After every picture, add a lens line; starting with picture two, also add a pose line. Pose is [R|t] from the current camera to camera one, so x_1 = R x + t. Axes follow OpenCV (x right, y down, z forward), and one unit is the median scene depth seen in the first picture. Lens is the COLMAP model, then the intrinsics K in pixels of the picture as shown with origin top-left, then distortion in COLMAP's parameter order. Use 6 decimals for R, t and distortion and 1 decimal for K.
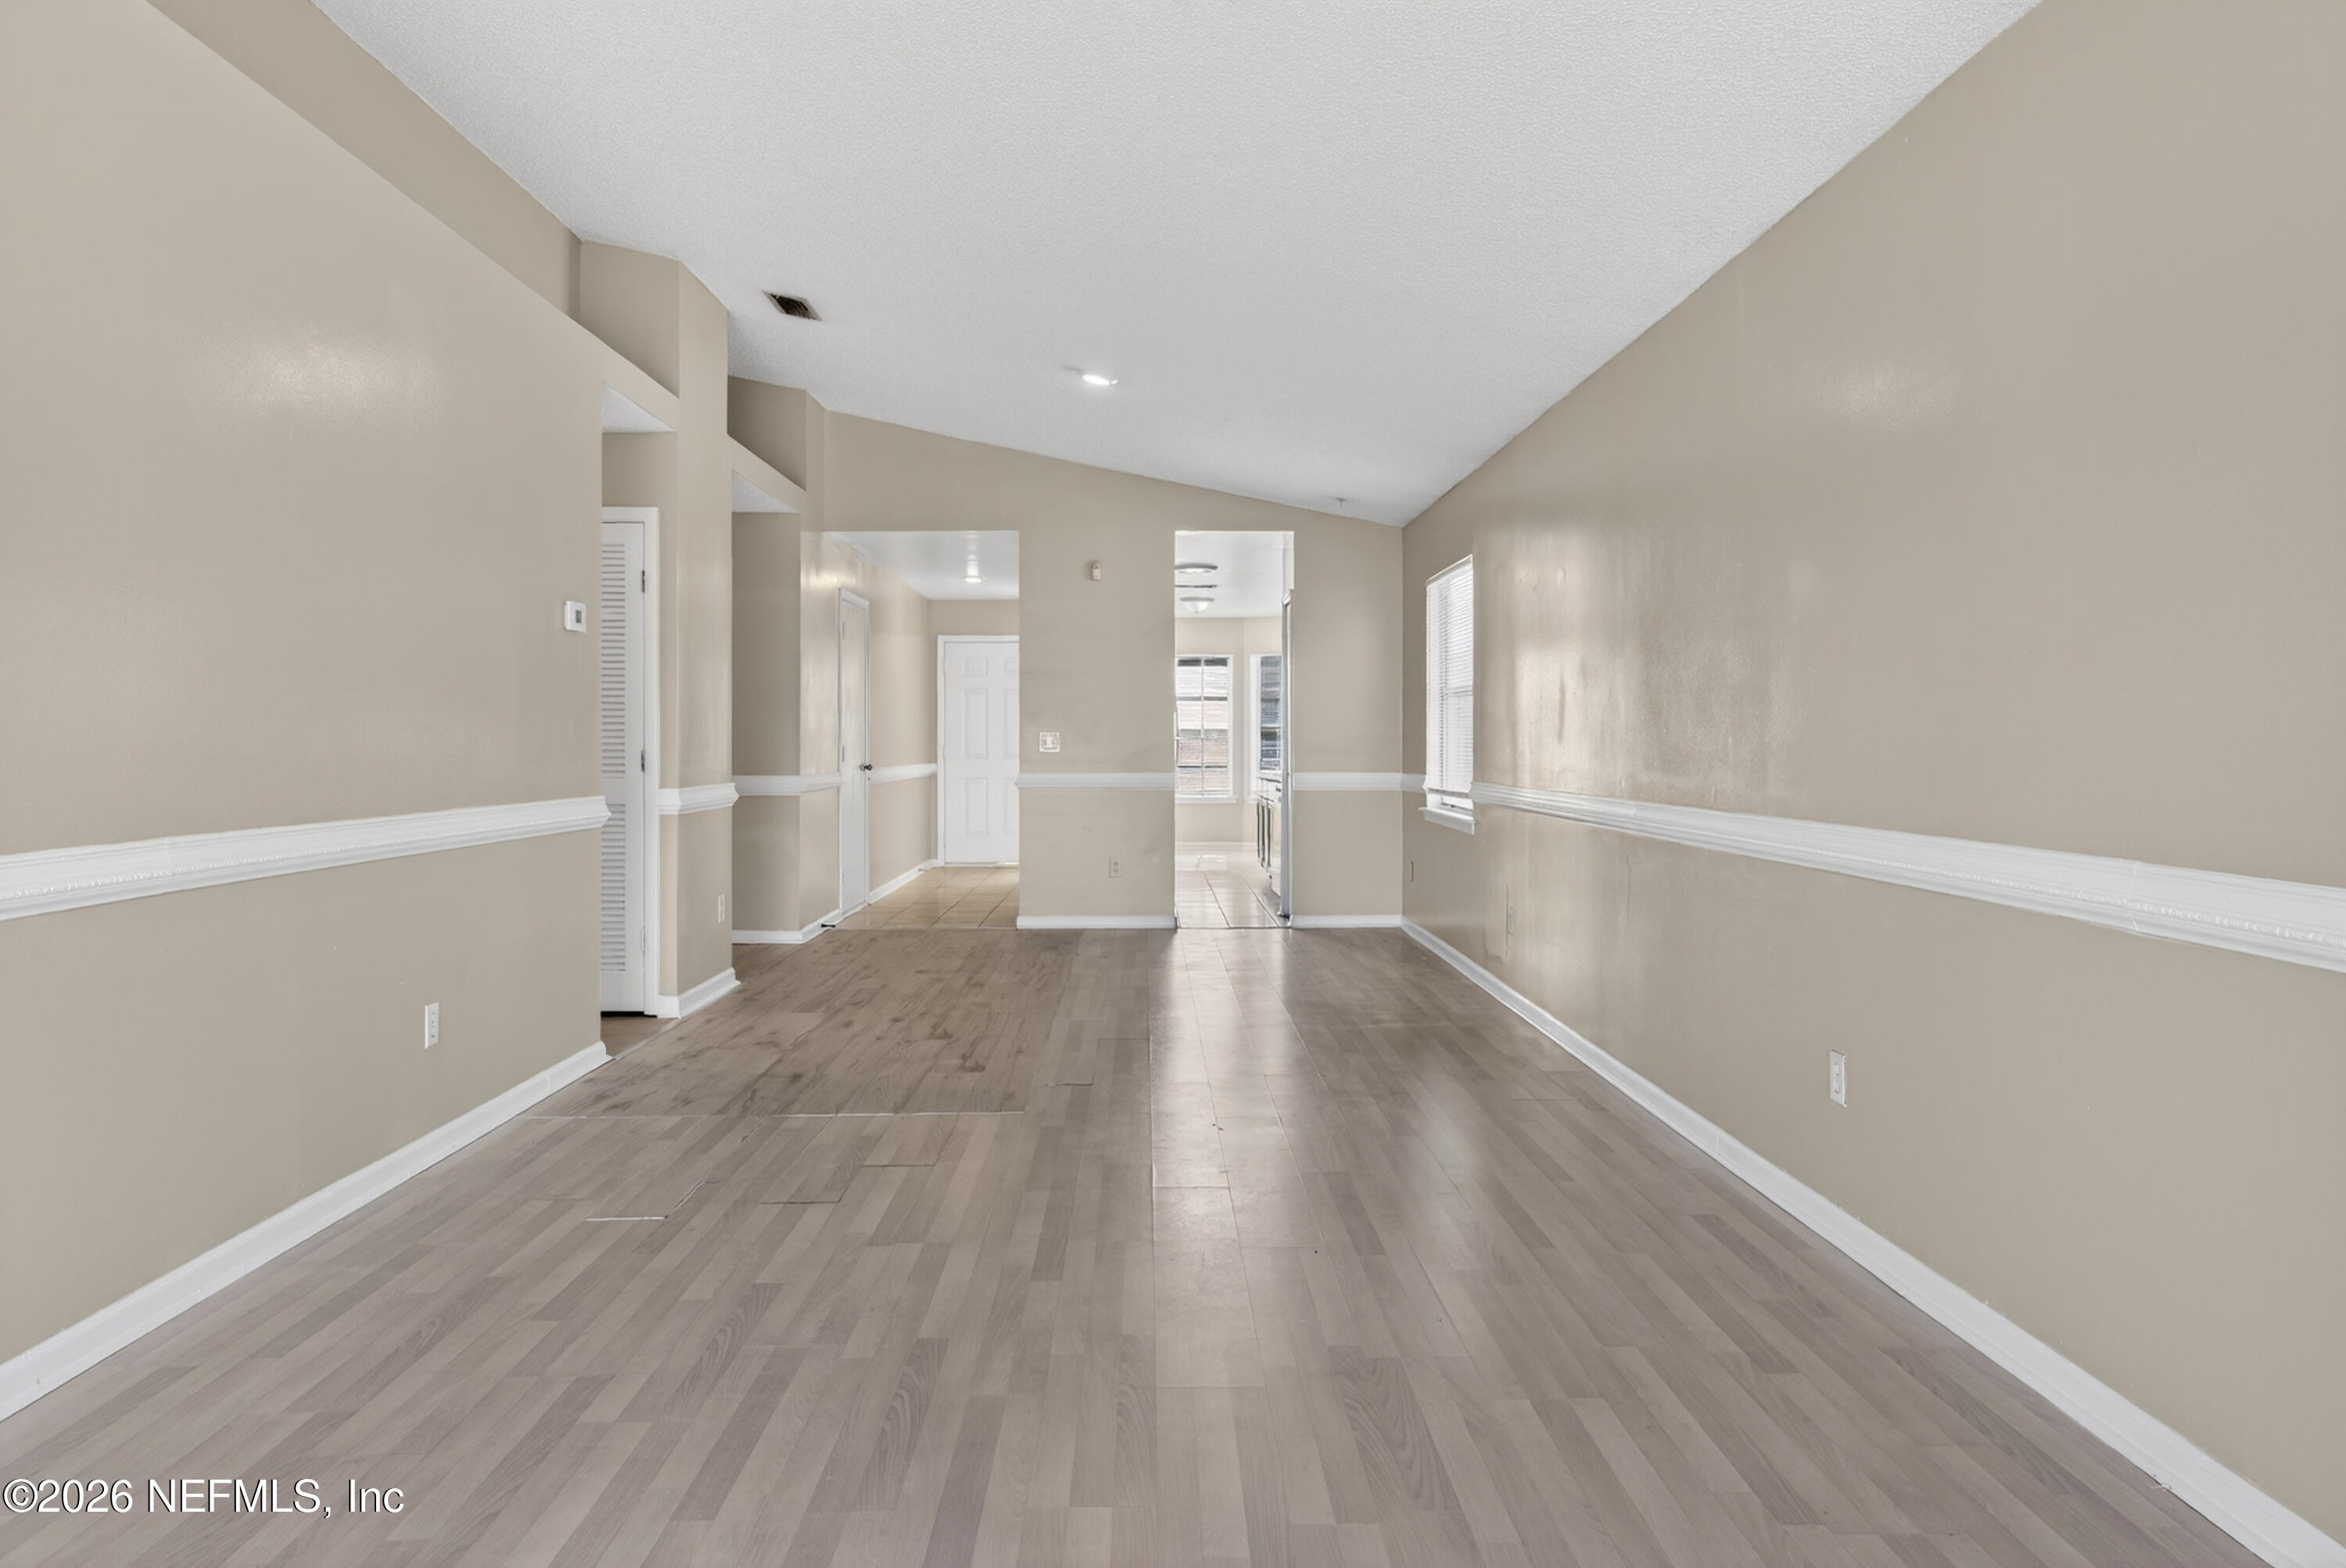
lens RADIAL K [[1494.9, 0, 1166.5], [0, 1494.9, 775.6], [0, 0, 1]] dist [0.002054, 0.000217]
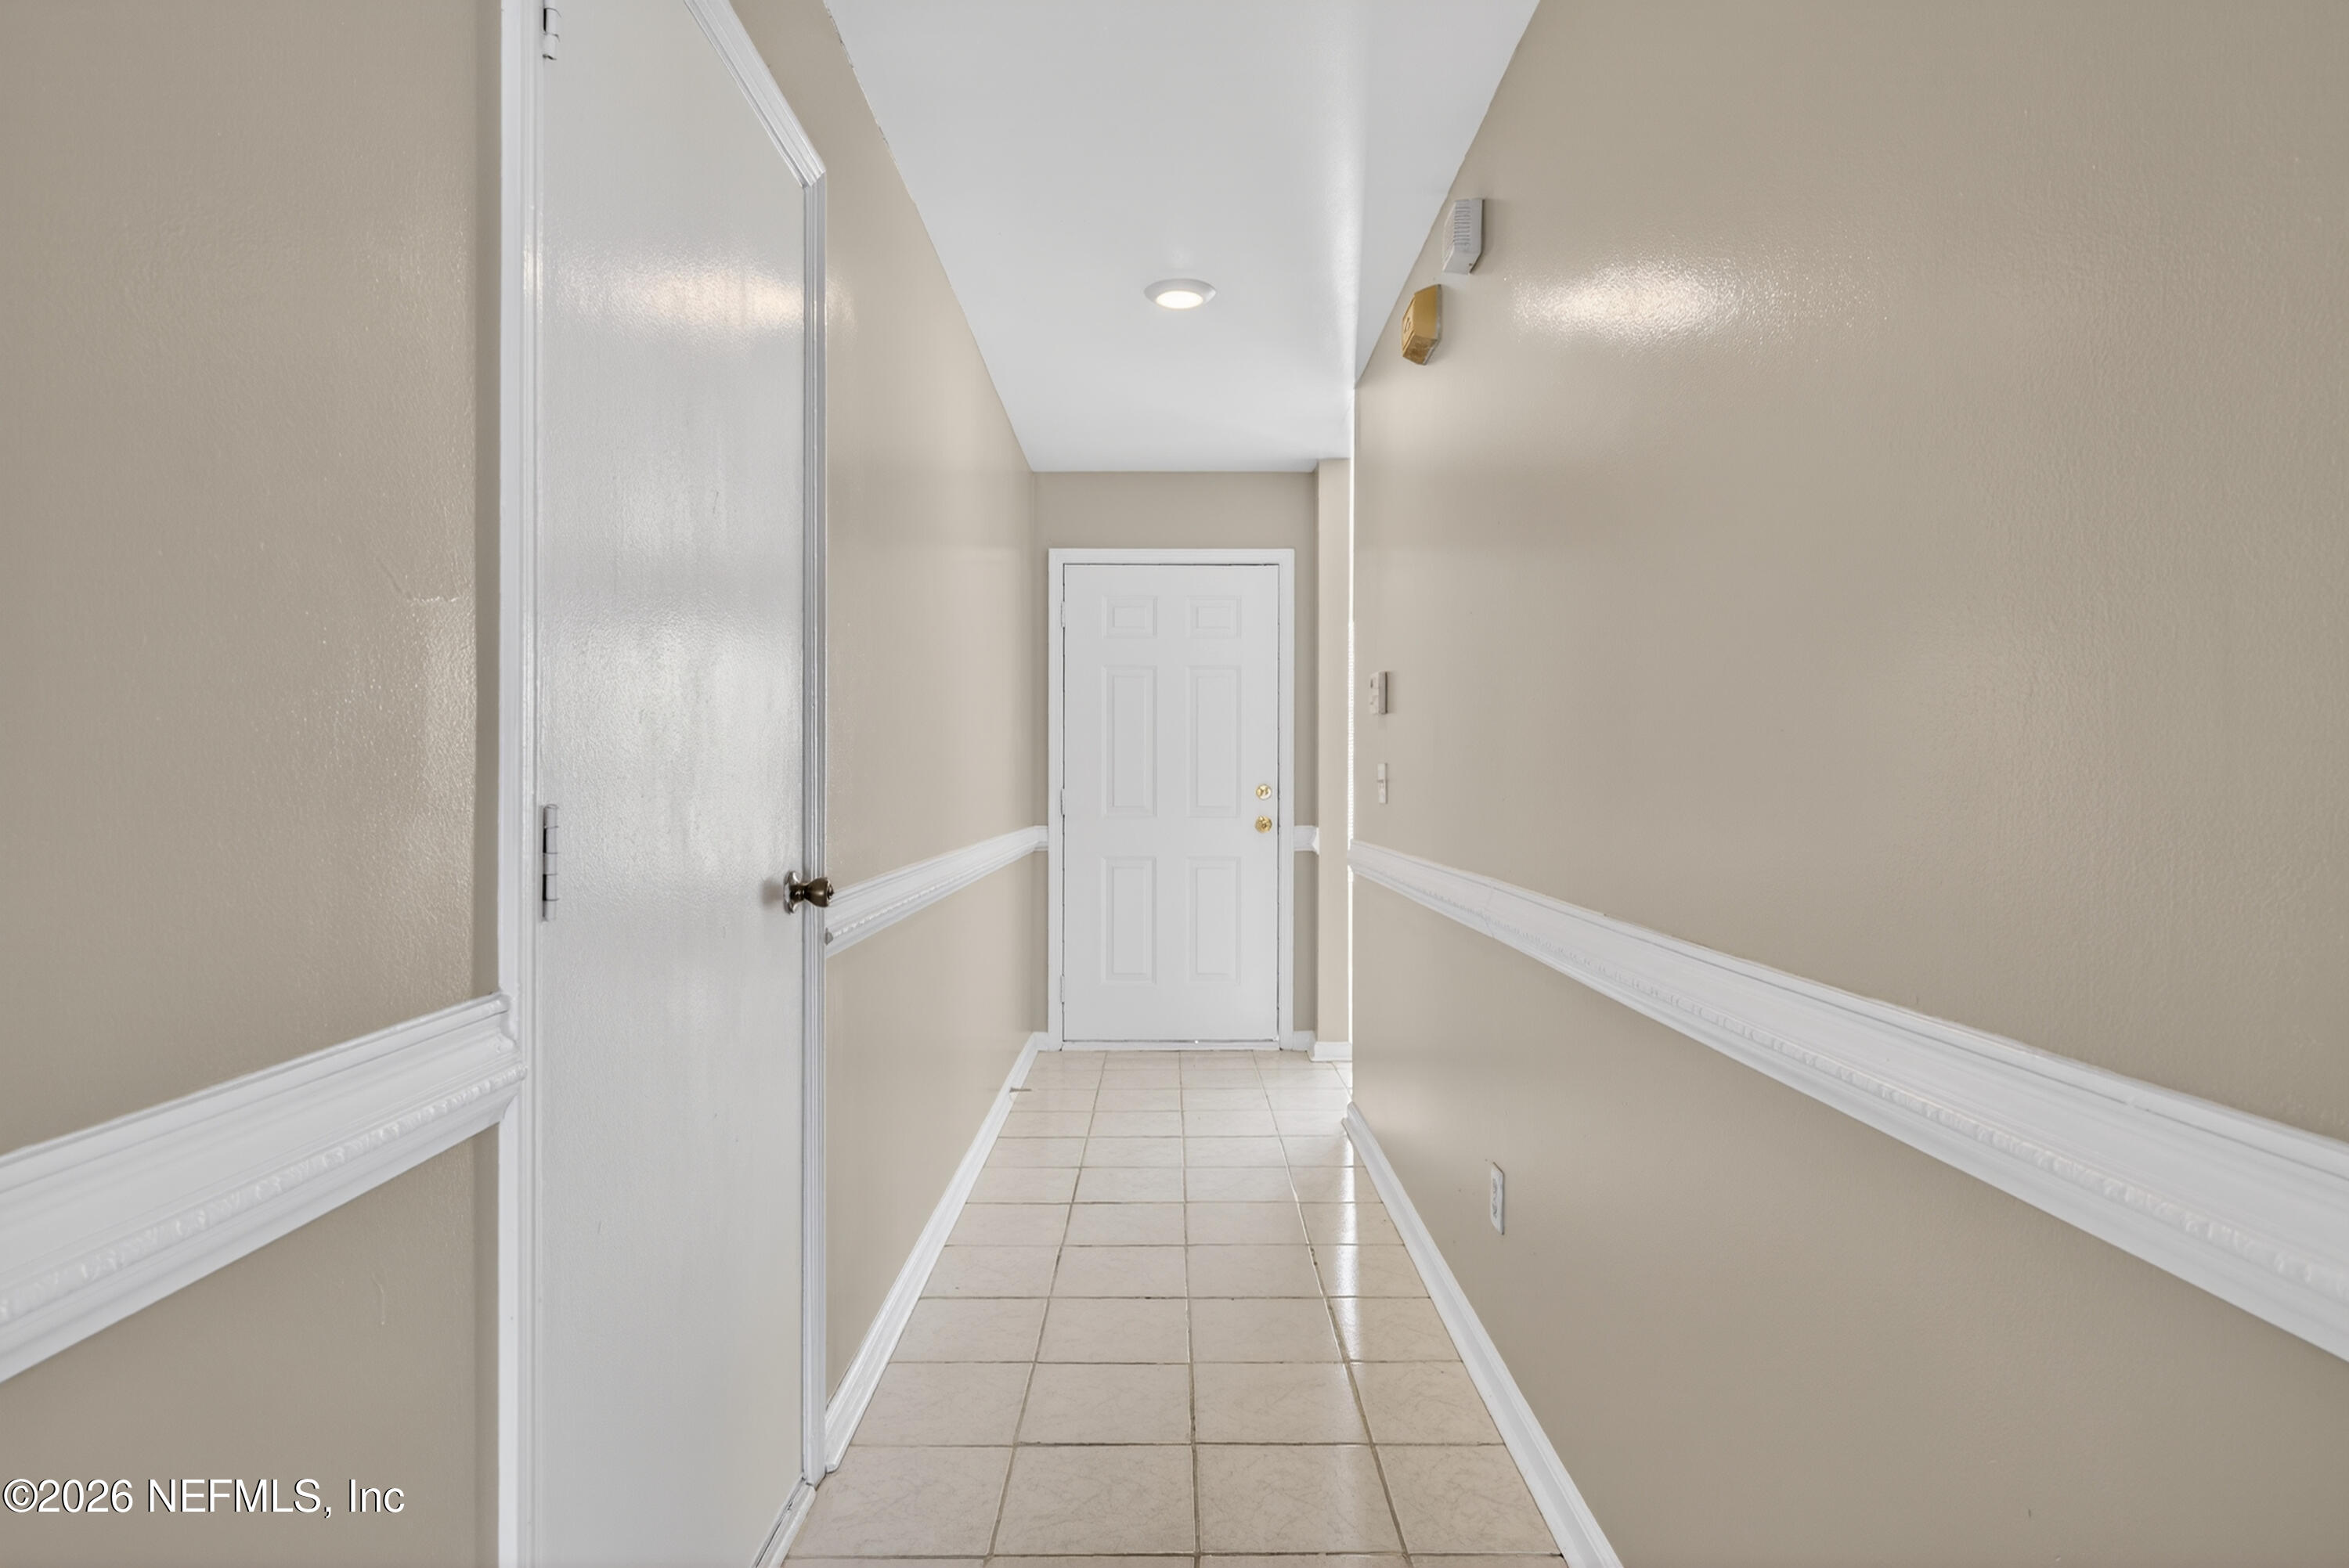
lens RADIAL K [[1225.9, 0, 1168.5], [0, 1225.9, 793.6], [0, 0, 1]] dist [0.001817, 0.000876]
pose [[0.999773, 0.000049, -0.021287, -0.162299], [-0.000240, 0.999959, -0.009000, -0.021278], [0.021286, 0.009003, 0.999733, 0.933901]]
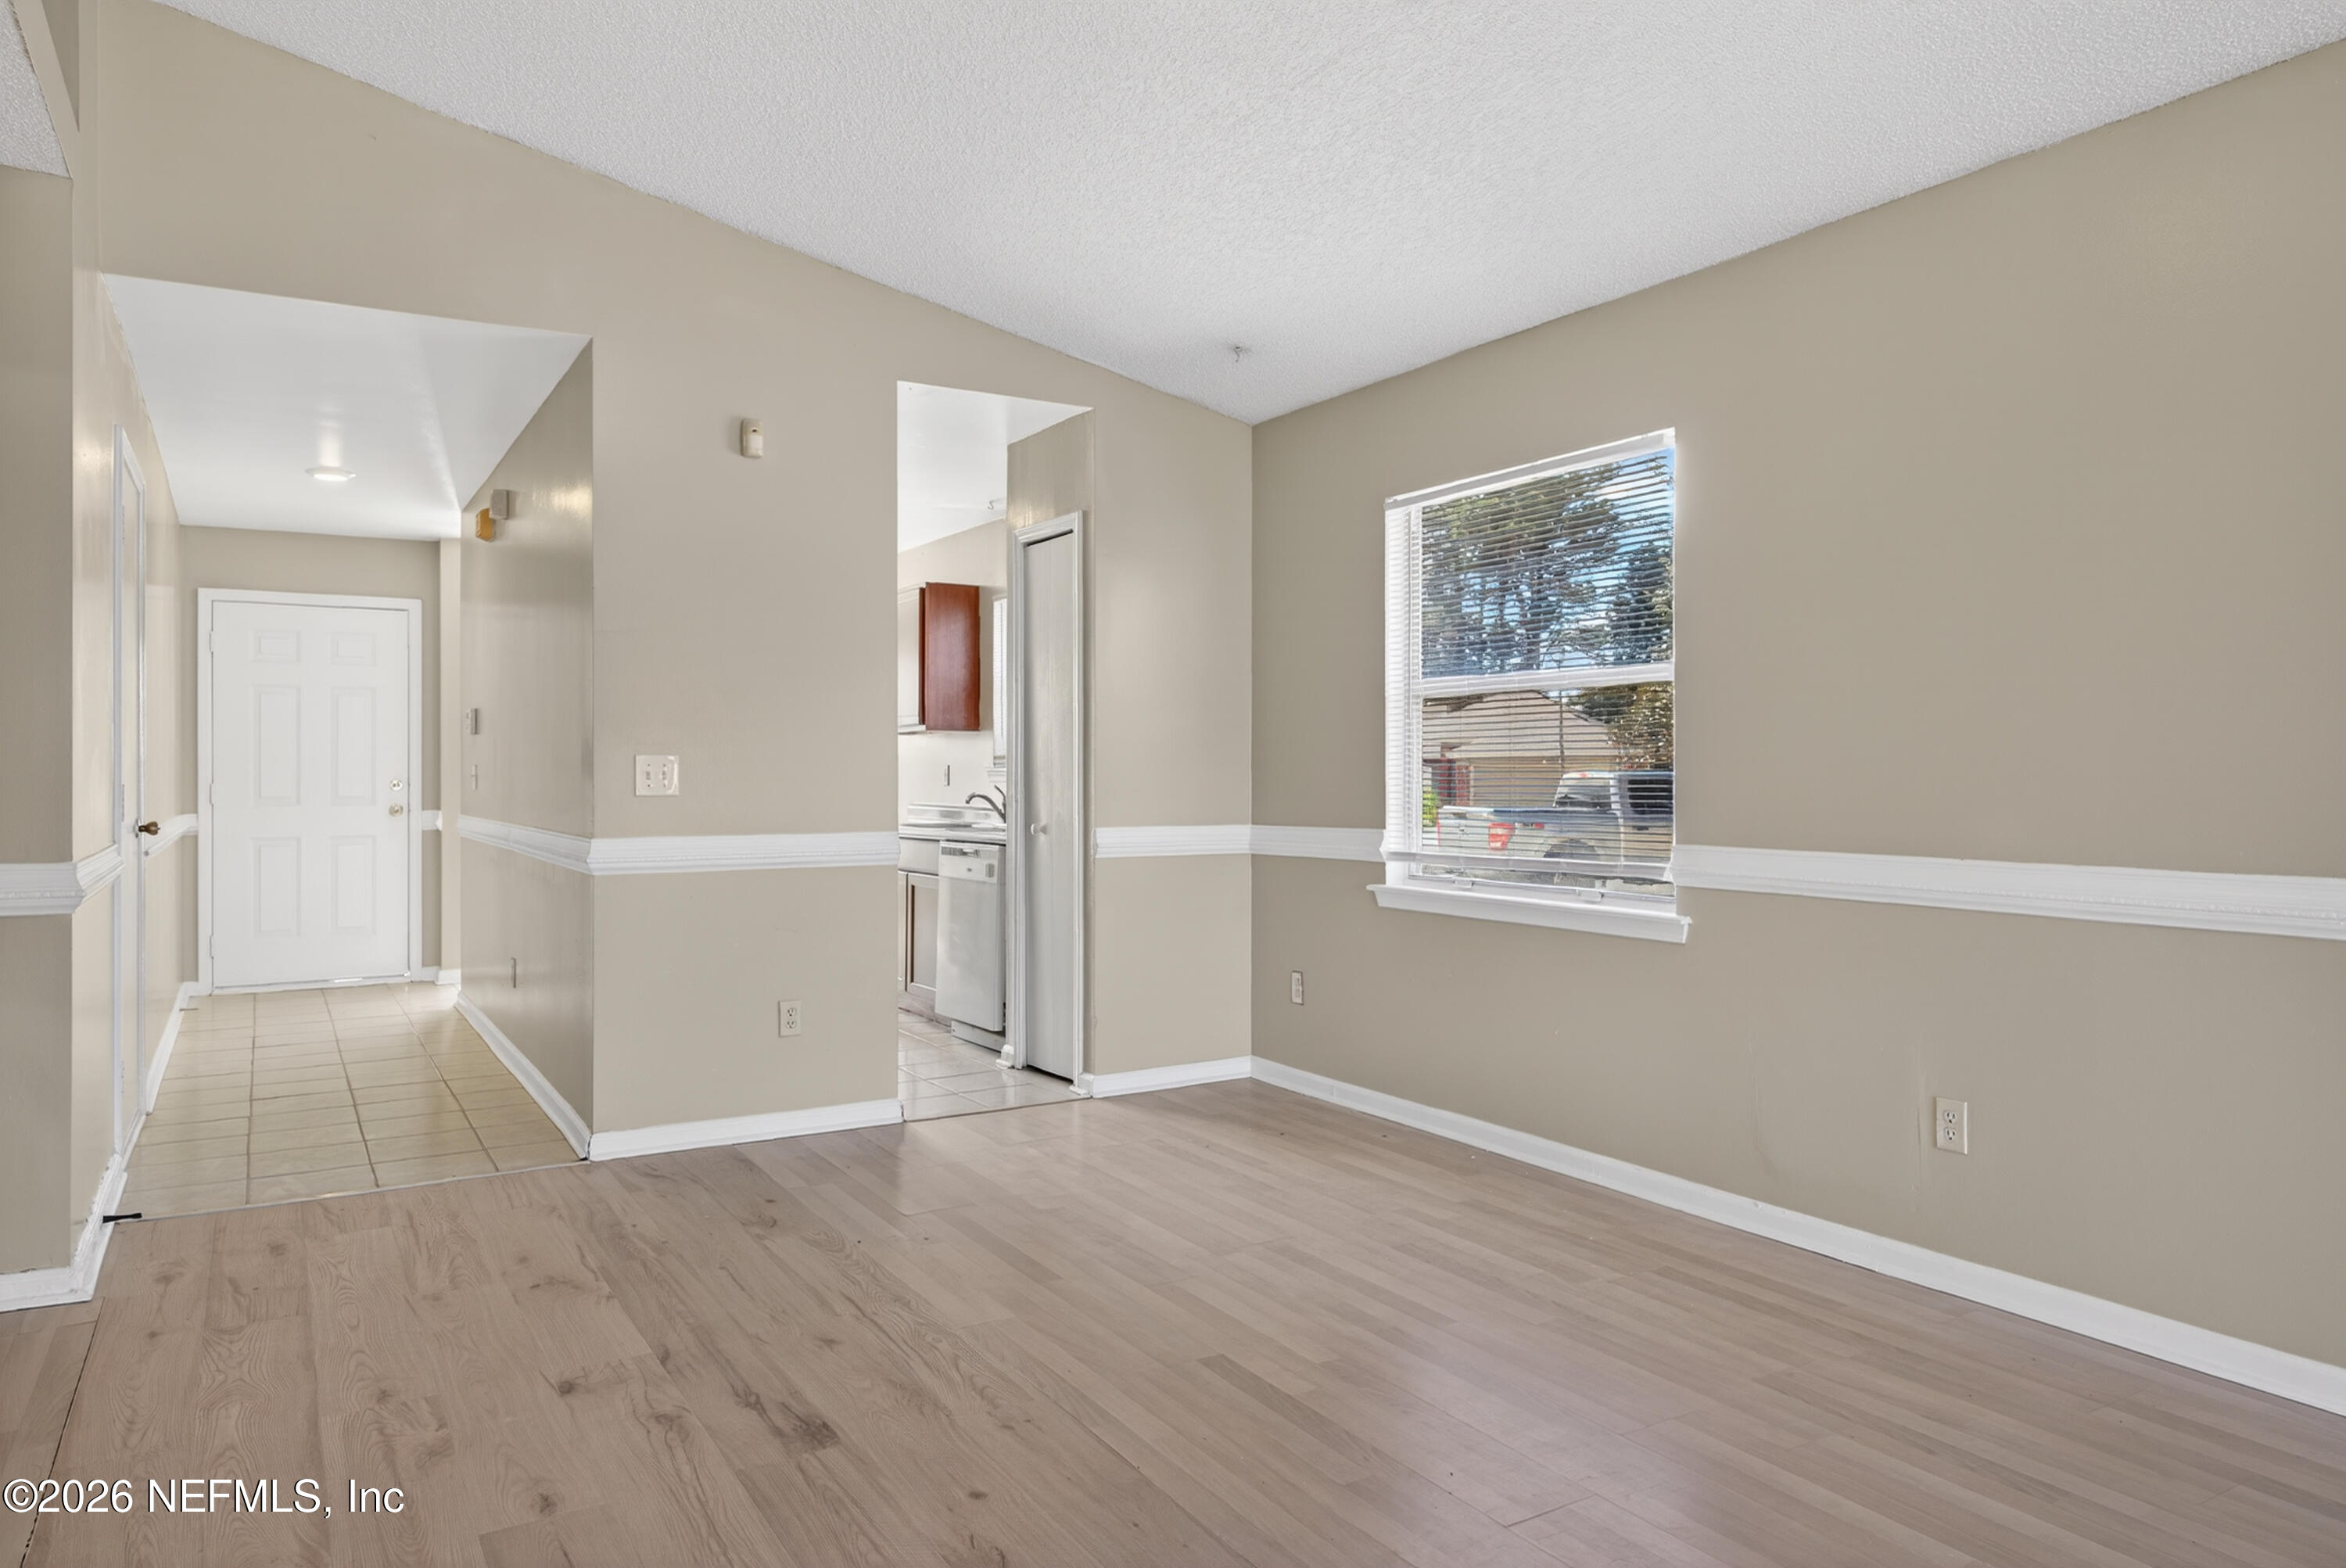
lens RADIAL K [[1494.9, 0, 1166.5], [0, 1494.9, 775.6], [0, 0, 1]] dist [0.002054, 0.000217]
pose [[0.866656, -0.003231, 0.498895, -0.177448], [0.012985, 0.999786, -0.016083, -0.012166], [-0.498737, 0.020416, 0.866513, 0.483321]]
